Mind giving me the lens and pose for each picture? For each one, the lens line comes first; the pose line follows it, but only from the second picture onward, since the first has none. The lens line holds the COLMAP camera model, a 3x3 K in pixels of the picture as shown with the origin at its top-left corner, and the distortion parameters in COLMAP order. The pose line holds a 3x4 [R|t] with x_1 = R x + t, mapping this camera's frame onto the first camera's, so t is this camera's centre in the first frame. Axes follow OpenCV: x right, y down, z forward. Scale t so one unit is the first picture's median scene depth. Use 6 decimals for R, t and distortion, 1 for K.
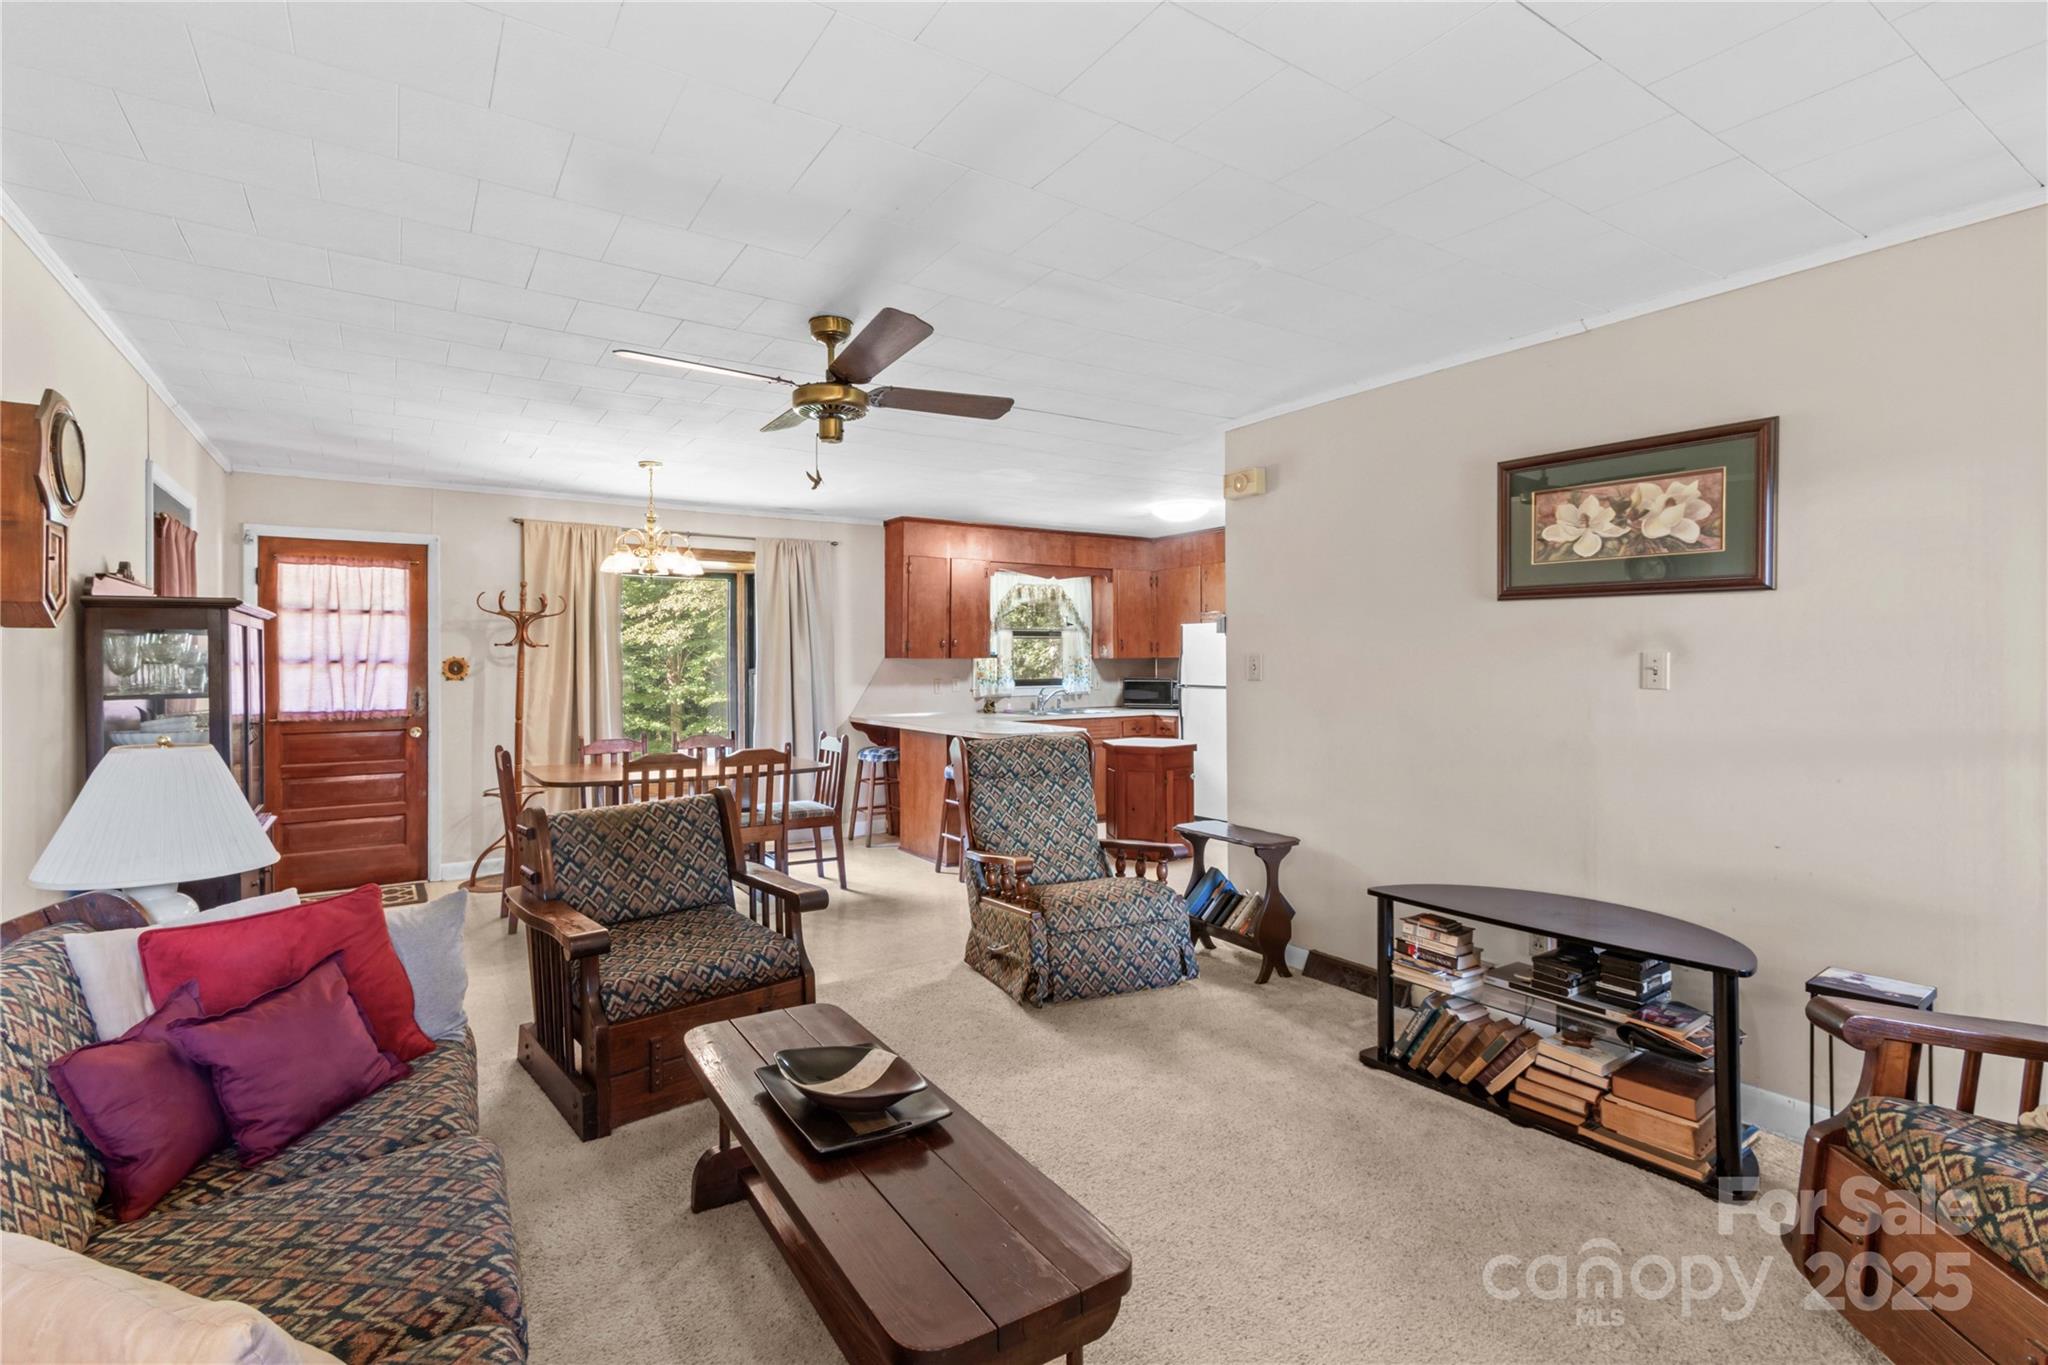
lens RADIAL K [[956.4, 0, 1030.3], [0, 956.4, 665.2], [0, 0, 1]] dist [0.008367, -0.005039]
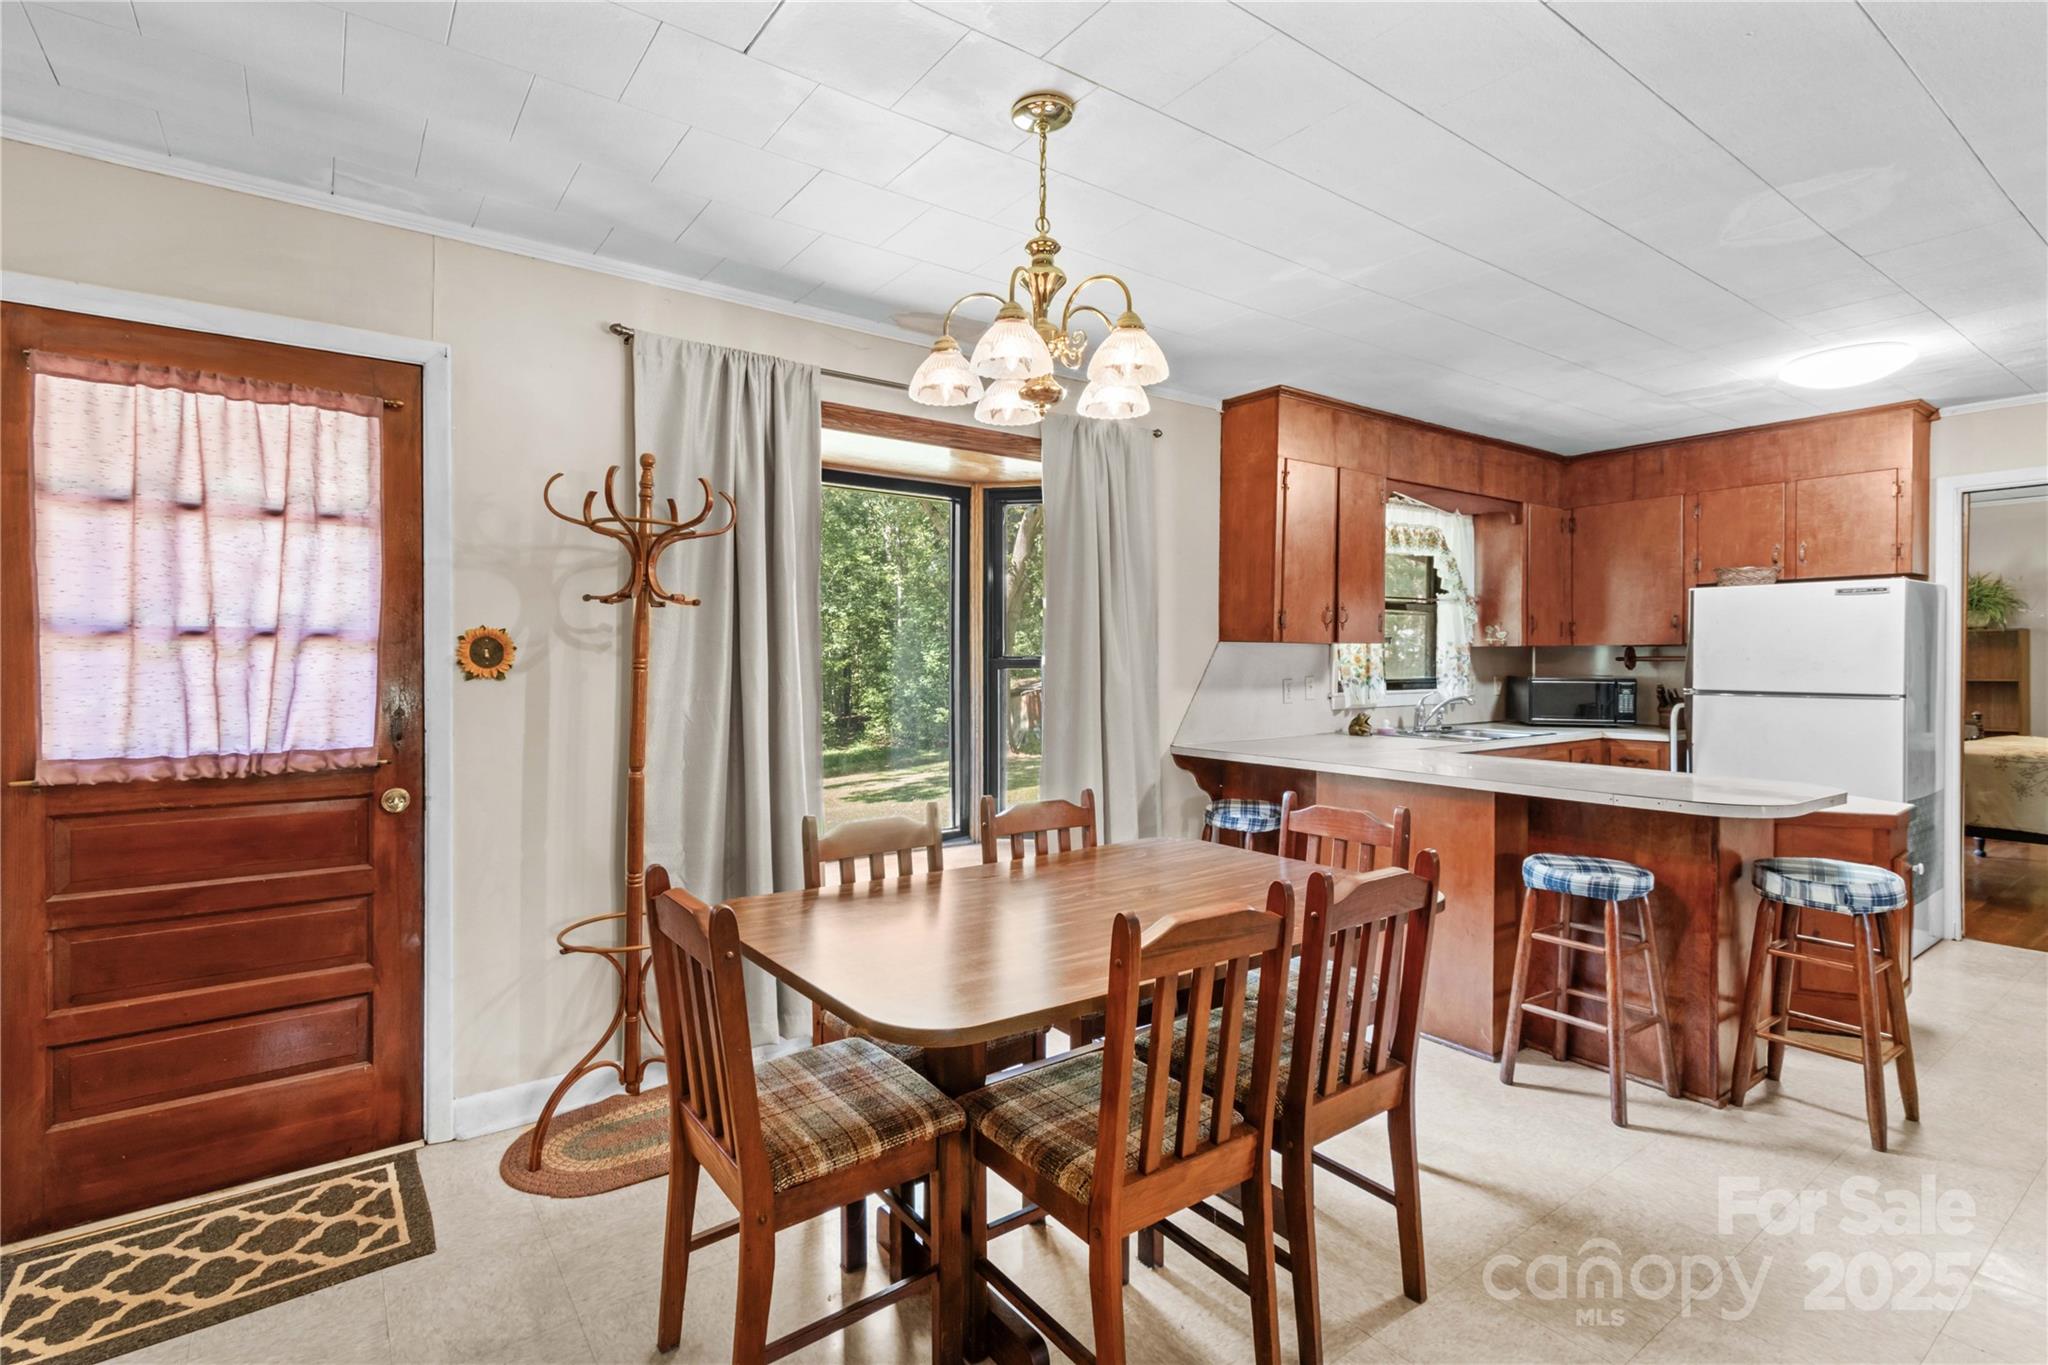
lens RADIAL K [[956.4, 0, 1025.4], [0, 956.4, 670.4], [0, 0, 1]] dist [0.008367, -0.005039]
pose [[0.999408, 0.003583, 0.034211, -0.372851], [-0.003829, 0.999967, 0.007124, 0.007630], [-0.034184, -0.007250, 0.999389, 0.560100]]
